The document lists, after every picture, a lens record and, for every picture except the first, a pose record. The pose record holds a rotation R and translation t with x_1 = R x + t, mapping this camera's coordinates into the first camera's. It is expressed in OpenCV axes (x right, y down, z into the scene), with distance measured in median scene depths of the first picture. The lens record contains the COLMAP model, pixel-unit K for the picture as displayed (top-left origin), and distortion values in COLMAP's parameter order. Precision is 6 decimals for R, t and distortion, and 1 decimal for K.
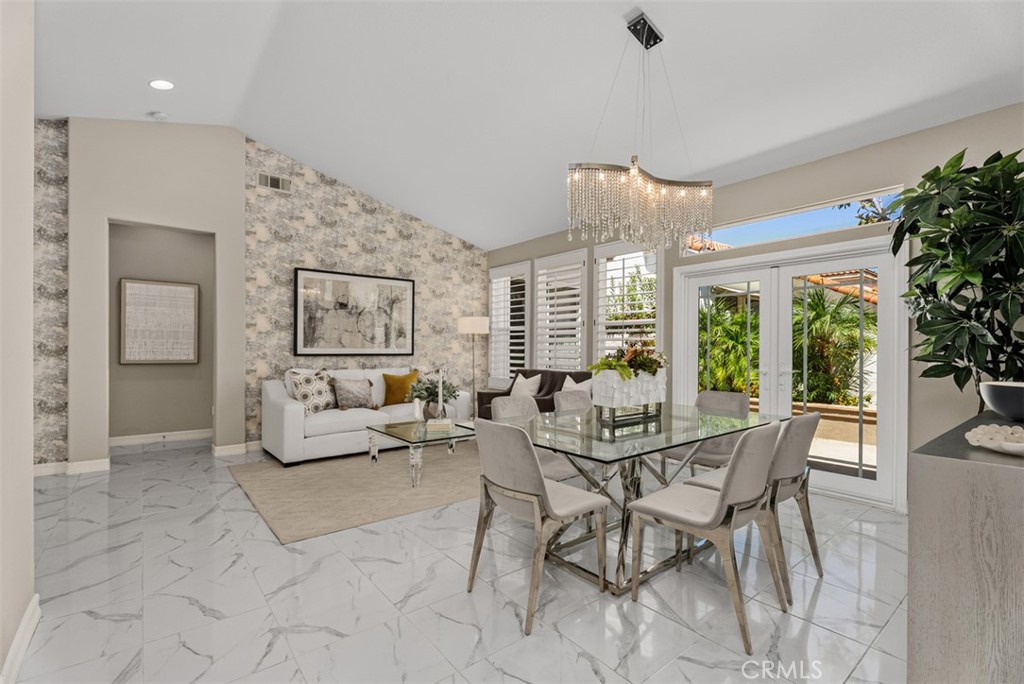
lens RADIAL K [[458.9, 0, 508.9], [0, 458.9, 350.5], [0, 0, 1]] dist [0.001072, 0.002570]
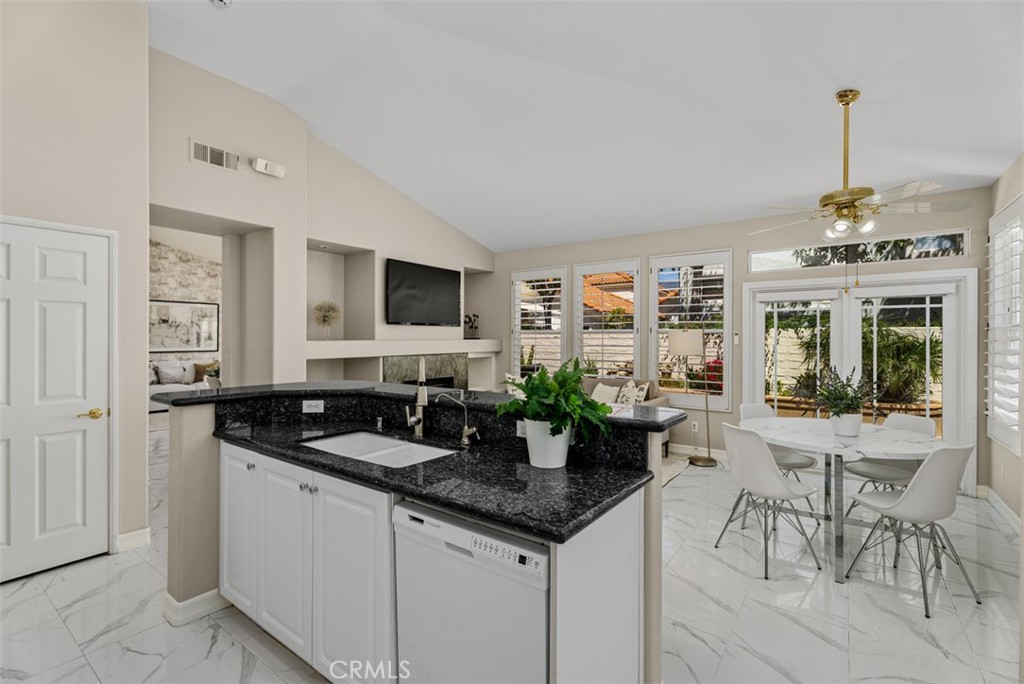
lens RADIAL K [[458.9, 0, 511.7], [0, 458.9, 338.3], [0, 0, 1]] dist [0.001072, 0.002570]
pose [[0.965662, -0.002384, 0.259790, 0.401990], [0.002587, 0.999997, -0.000440, -0.035369], [-0.259788, 0.001097, 0.965665, -0.889036]]
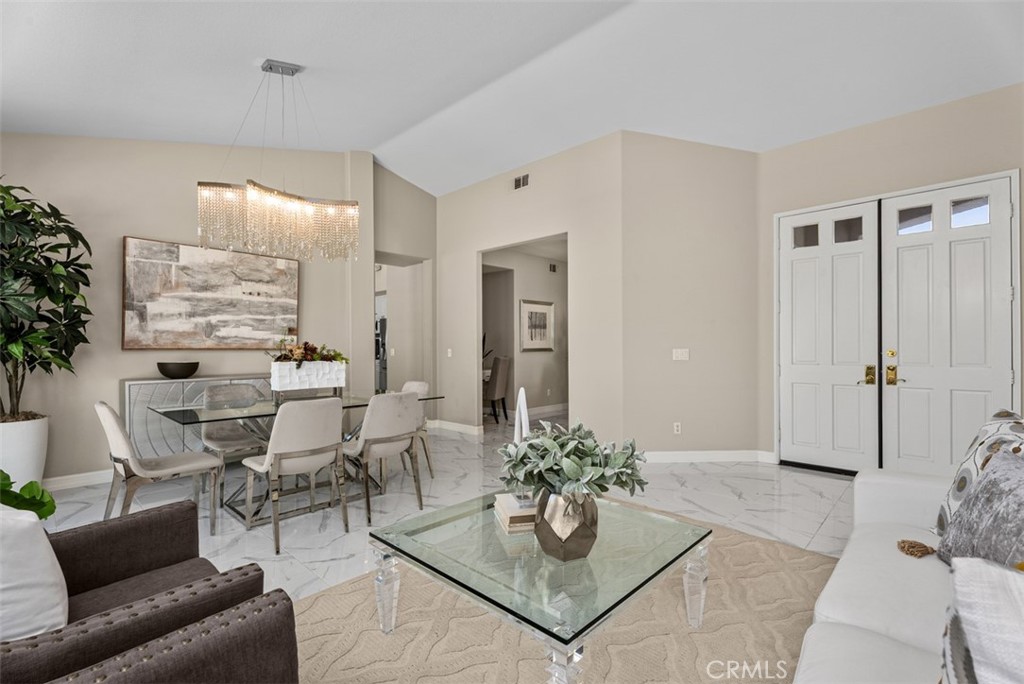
lens RADIAL K [[458.9, 0, 509.8], [0, 458.9, 344.5], [0, 0, 1]] dist [0.001072, 0.002570]
pose [[-0.989681, -0.001352, -0.143280, -0.049172], [-0.001508, 0.999998, 0.000985, -0.005607], [0.143279, 0.001191, -0.989682, 1.126376]]
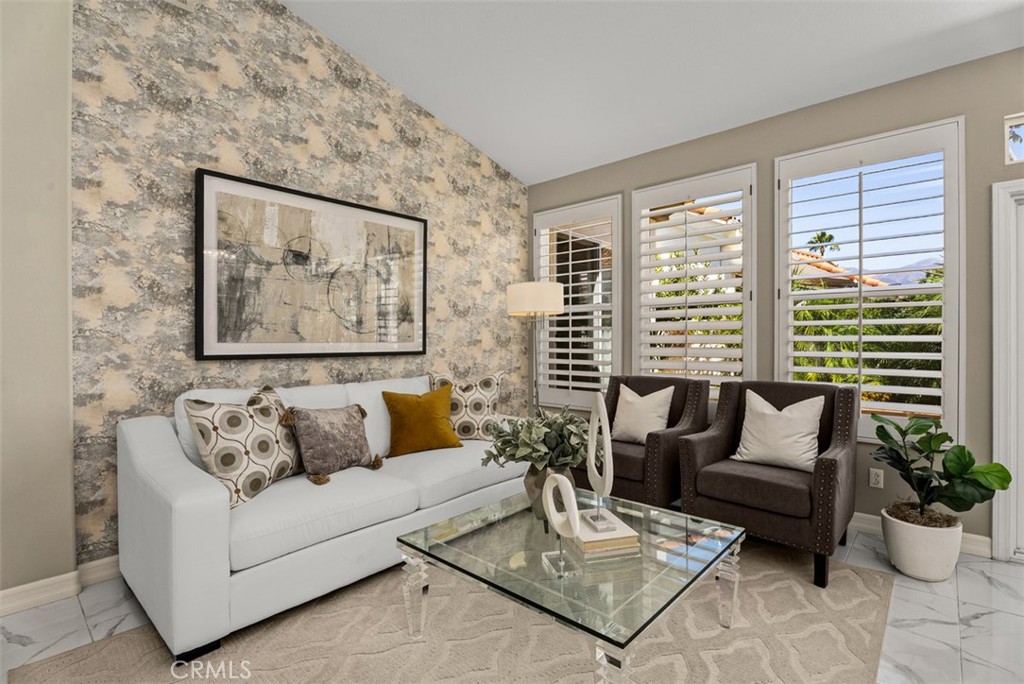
lens RADIAL K [[479.1, 0, 512.8], [0, 479.1, 343.1], [0, 0, 1]] dist [-0.012037, -0.001136]
pose [[0.986701, -0.008272, 0.162333, -0.224346], [0.008362, 0.999965, 0.000126, -0.002546], [-0.162328, 0.001233, 0.986736, 0.461485]]
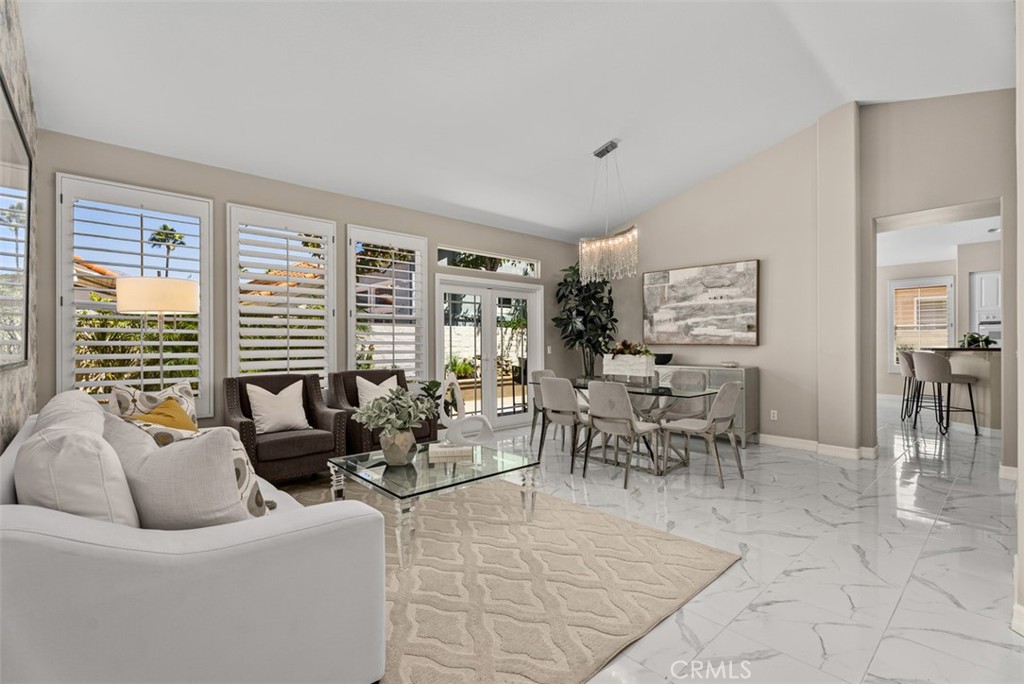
lens RADIAL K [[458.9, 0, 511.2], [0, 458.9, 342.7], [0, 0, 1]] dist [0.001072, 0.002570]
pose [[-0.067793, -0.001875, 0.997698, -0.667674], [0.007136, 0.999972, 0.002364, -0.005499], [-0.997674, 0.007280, -0.067778, 0.736380]]
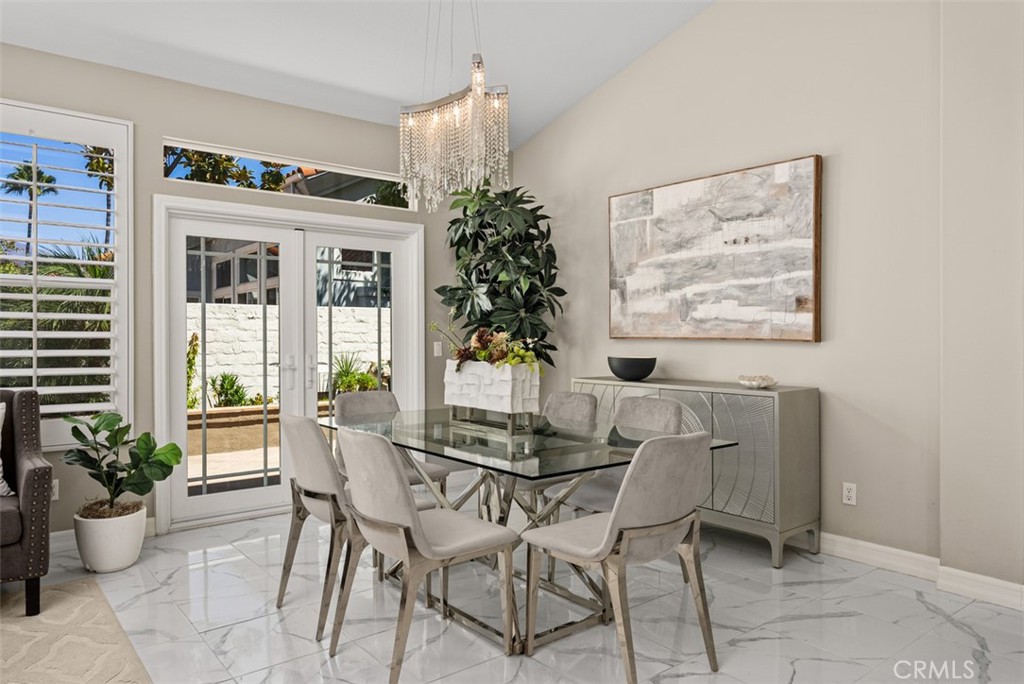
lens RADIAL K [[683.9, 0, 504.9], [0, 683.9, 336.6], [0, 0, 1]] dist [-0.019666, -0.000085]
pose [[0.001386, -0.003199, 0.999994, -0.407902], [0.004387, 0.999985, 0.003193, -0.002138], [-0.999989, 0.004383, 0.001400, 0.462835]]
